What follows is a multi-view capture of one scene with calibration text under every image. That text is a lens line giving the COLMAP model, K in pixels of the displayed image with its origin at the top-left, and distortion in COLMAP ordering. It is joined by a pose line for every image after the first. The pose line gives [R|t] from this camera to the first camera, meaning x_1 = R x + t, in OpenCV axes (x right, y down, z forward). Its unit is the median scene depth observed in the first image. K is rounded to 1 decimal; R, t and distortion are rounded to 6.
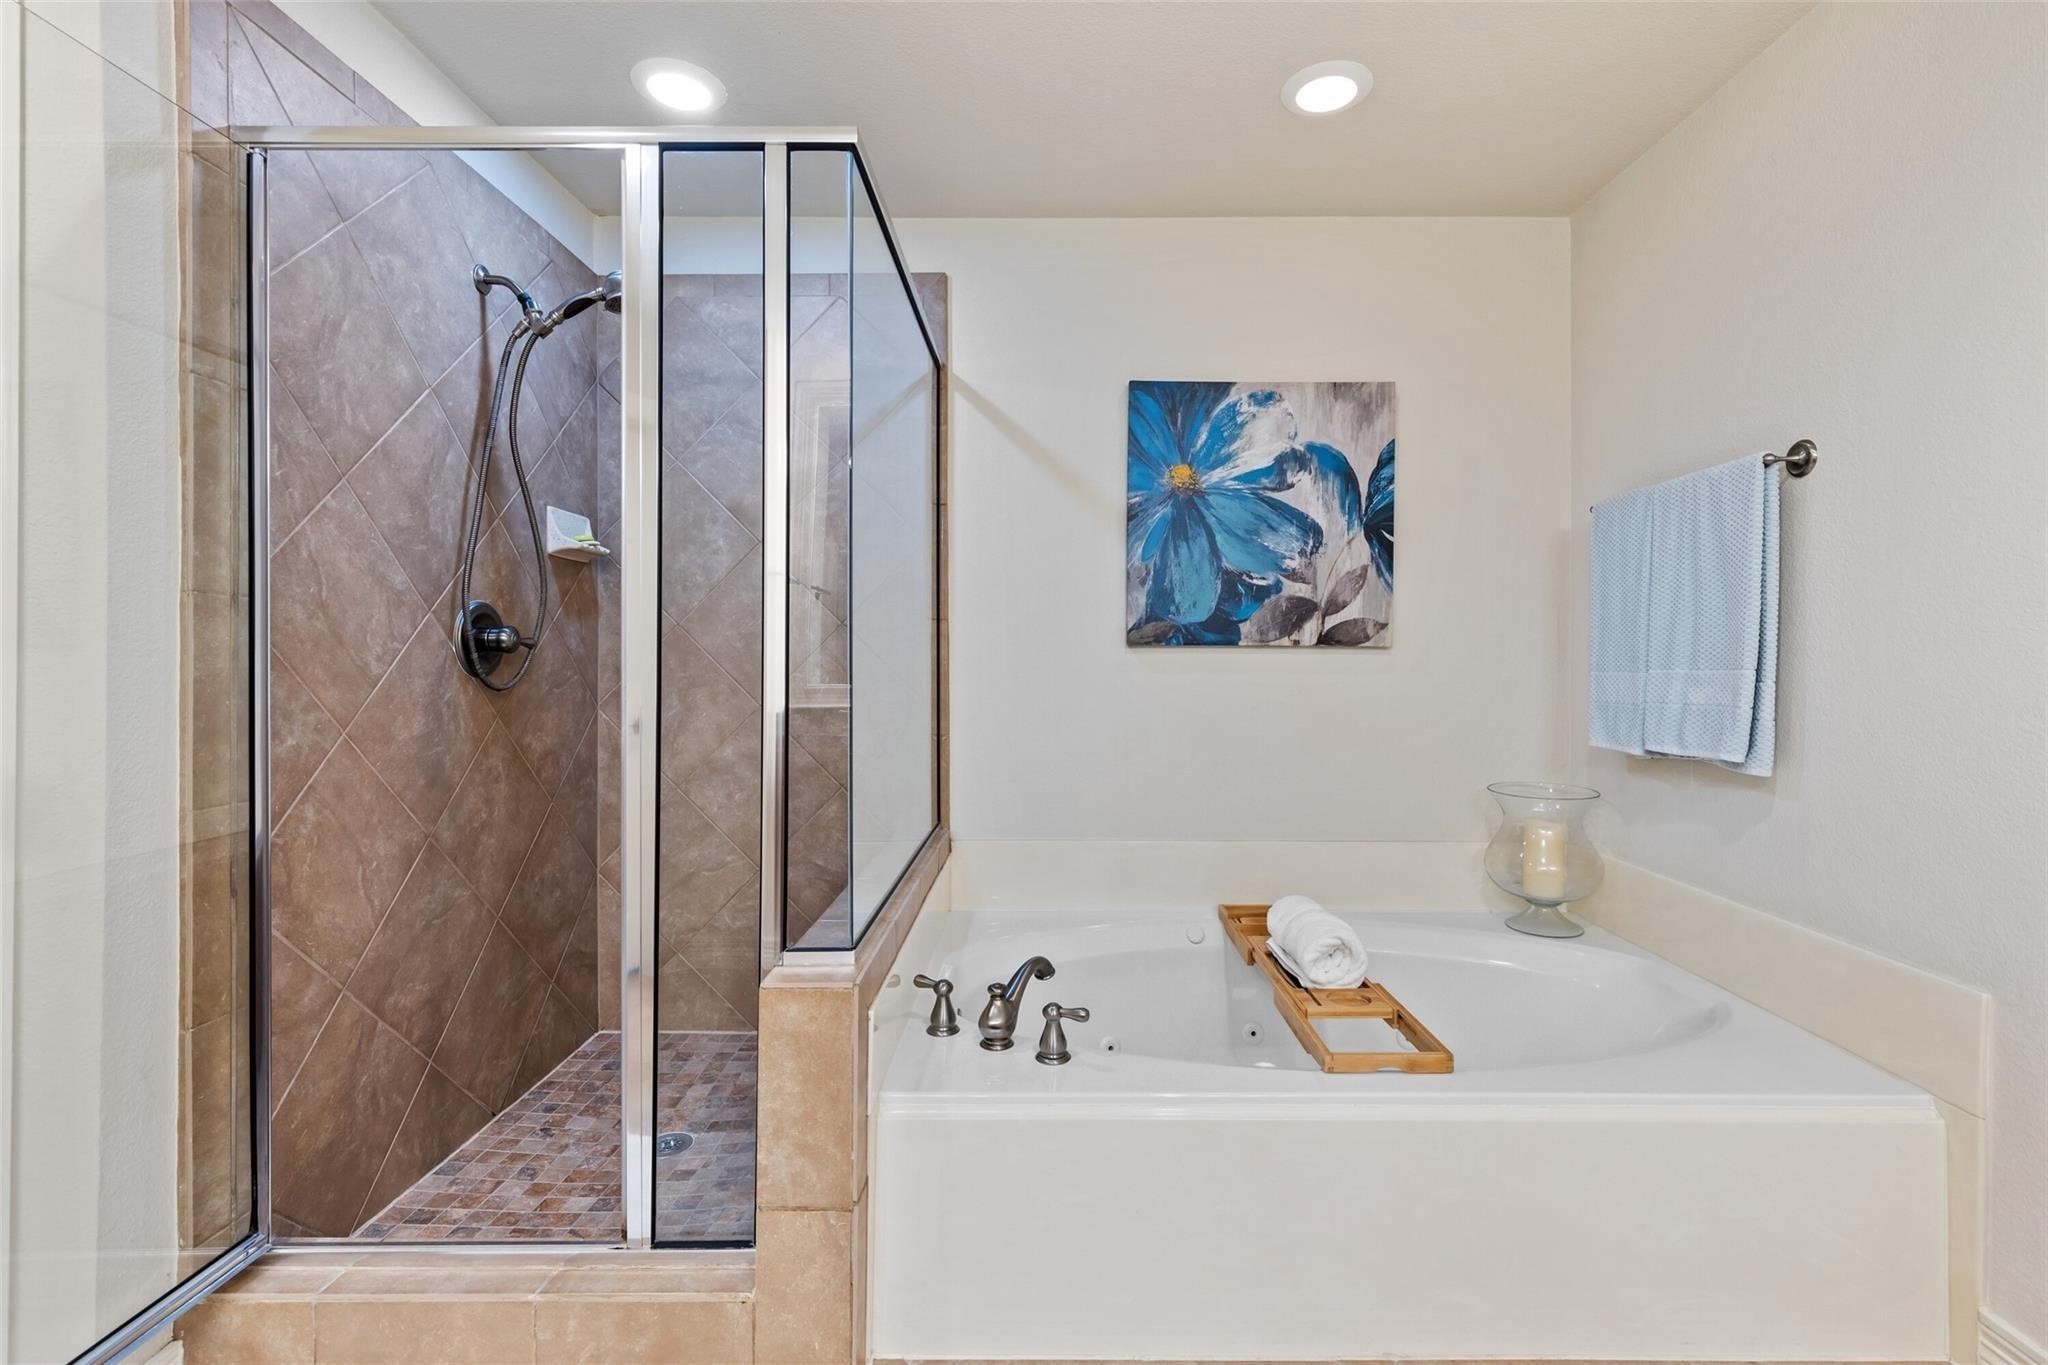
lens RADIAL K [[930.3, 0, 1044.8], [0, 930.3, 663.5], [0, 0, 1]] dist [0.011531, -0.000299]
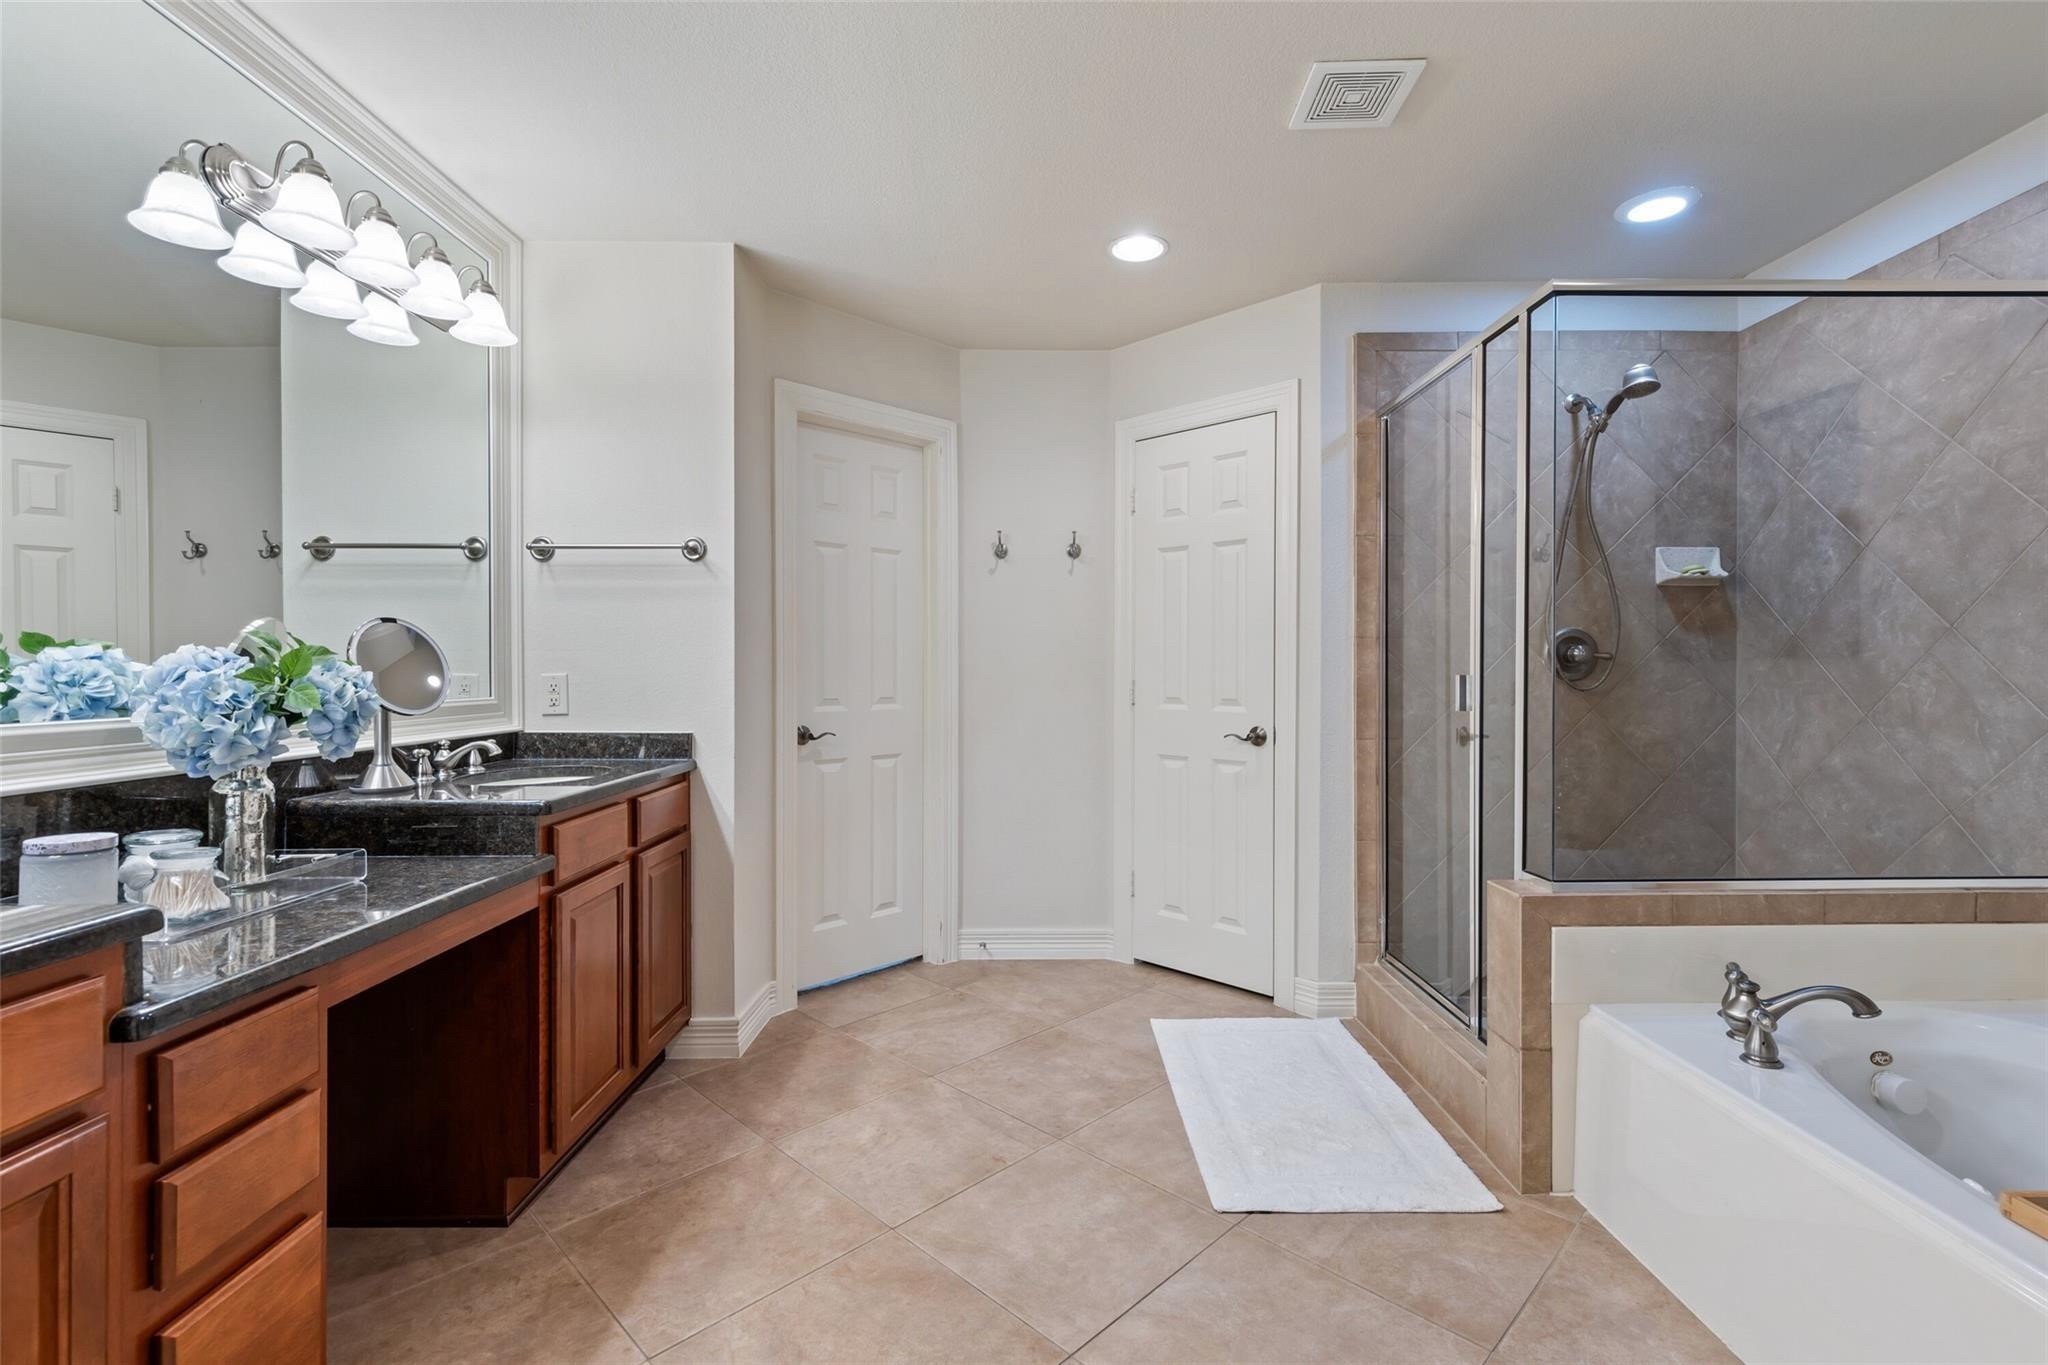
lens RADIAL K [[930.3, 0, 1044.8], [0, 930.3, 663.5], [0, 0, 1]] dist [0.011531, -0.000299]
pose [[0.024301, -0.008430, -0.999669, 0.707744], [-0.003660, 0.999957, -0.008521, 0.002764], [0.999698, 0.003866, 0.024270, 0.138074]]
